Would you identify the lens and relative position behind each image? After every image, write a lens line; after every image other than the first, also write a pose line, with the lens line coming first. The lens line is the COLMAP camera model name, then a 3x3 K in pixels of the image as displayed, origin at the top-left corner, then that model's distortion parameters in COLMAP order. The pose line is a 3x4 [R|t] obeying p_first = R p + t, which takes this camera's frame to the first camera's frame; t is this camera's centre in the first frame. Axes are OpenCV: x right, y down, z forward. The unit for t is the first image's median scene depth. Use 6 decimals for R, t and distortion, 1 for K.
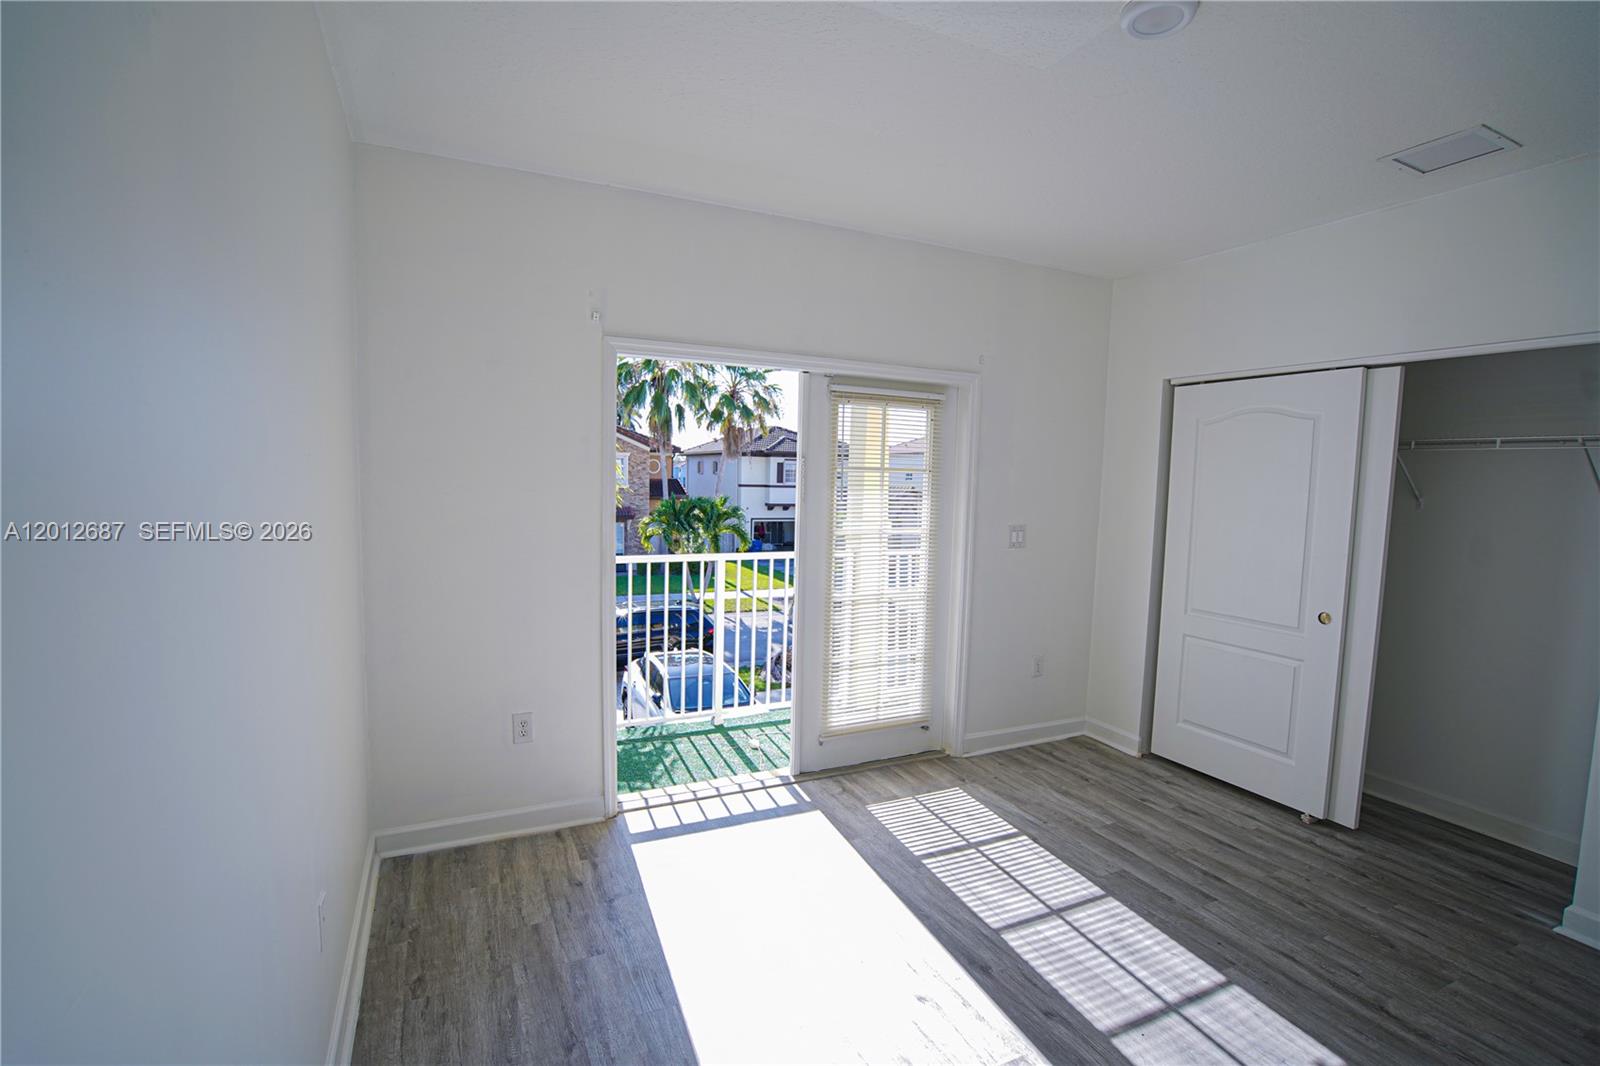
lens RADIAL K [[730.3, 0, 795.6], [0, 730.3, 539.5], [0, 0, 1]] dist [-0.026880, 0.008736]
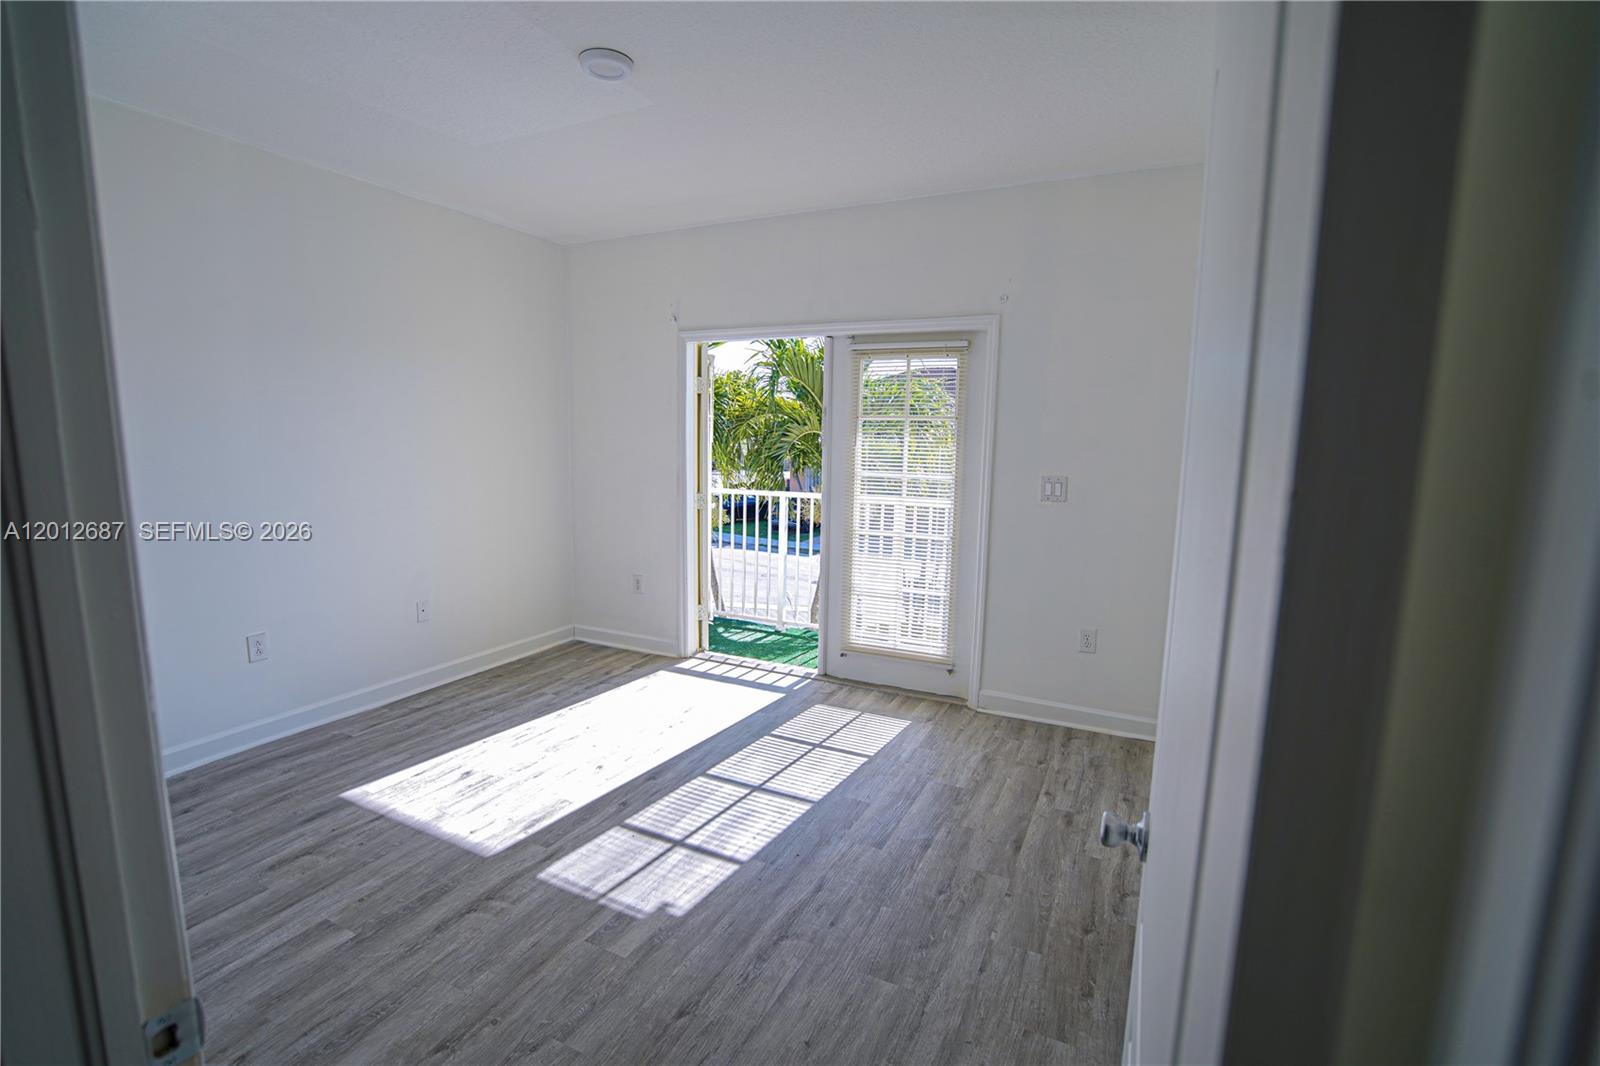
lens RADIAL K [[730.3, 0, 798.0], [0, 730.3, 535.9], [0, 0, 1]] dist [-0.026880, 0.008736]
pose [[0.623926, 0.096042, -0.775560, 0.971802], [-0.067019, 0.995339, 0.069344, 0.014613], [0.778605, 0.008712, 0.627454, 0.230242]]
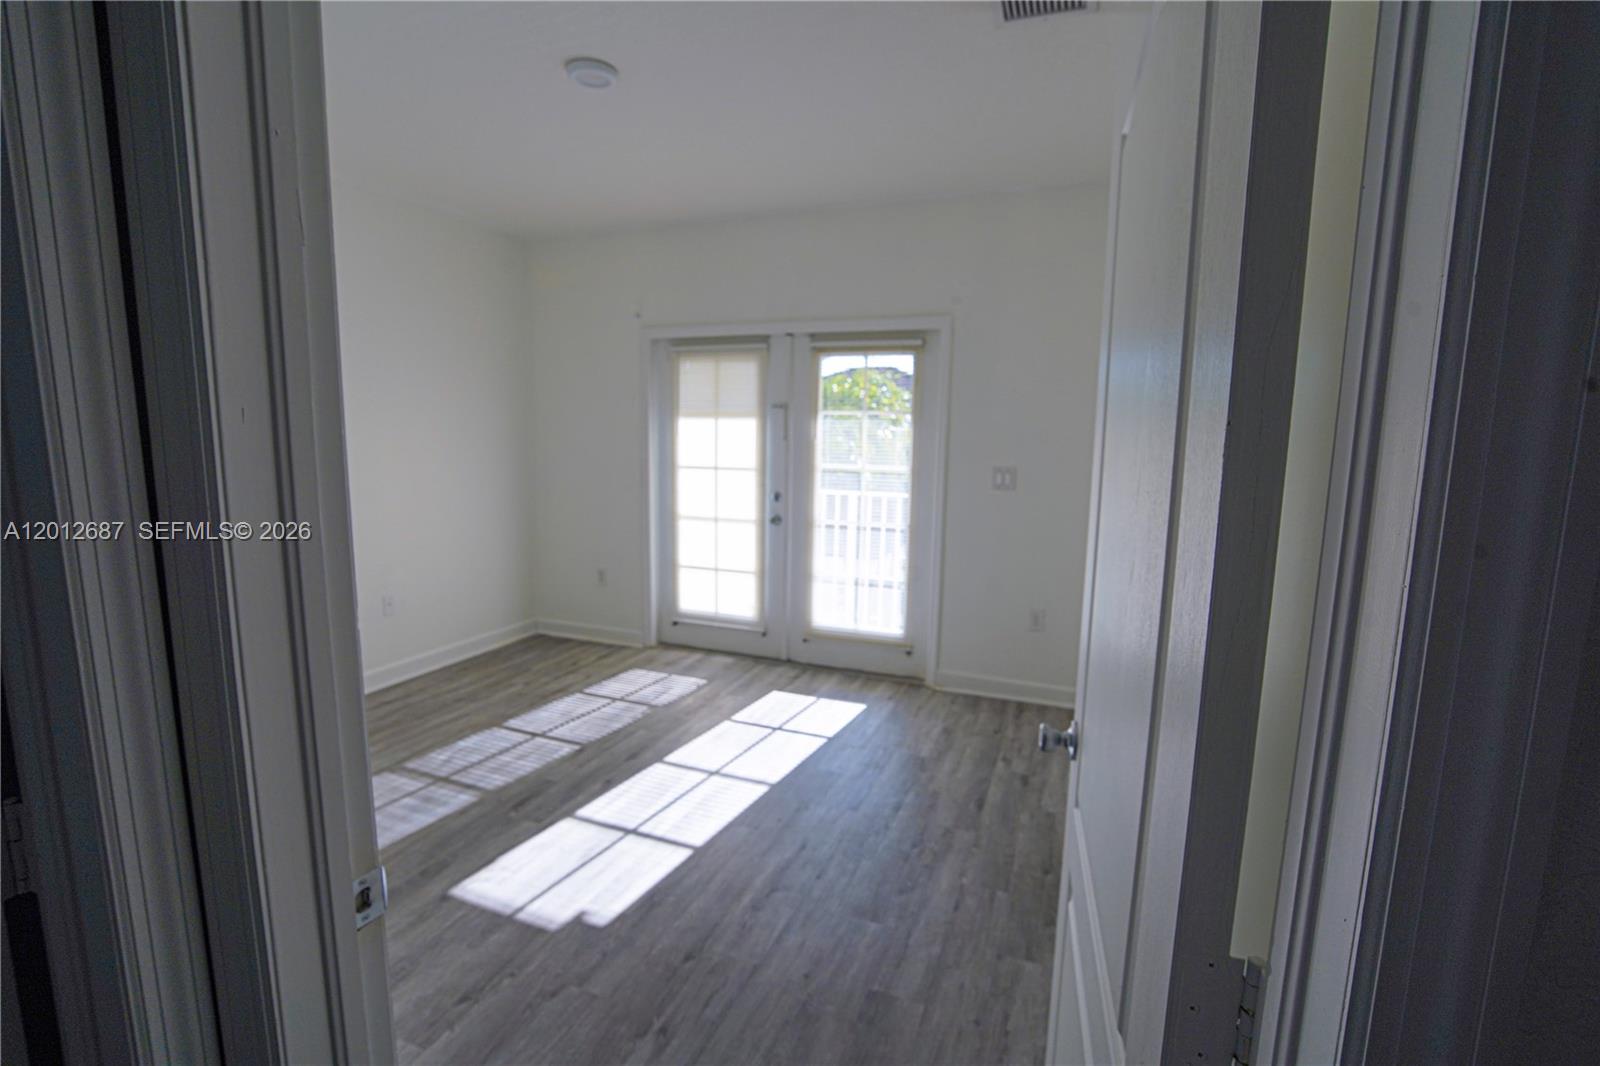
lens RADIAL K [[730.3, 0, 790.1], [0, 730.3, 540.1], [0, 0, 1]] dist [-0.026880, 0.008736]
pose [[0.676928, 0.096207, -0.729735, 0.986702], [-0.060335, 0.995337, 0.075256, 0.025312], [0.733573, -0.006914, 0.679576, 0.167243]]
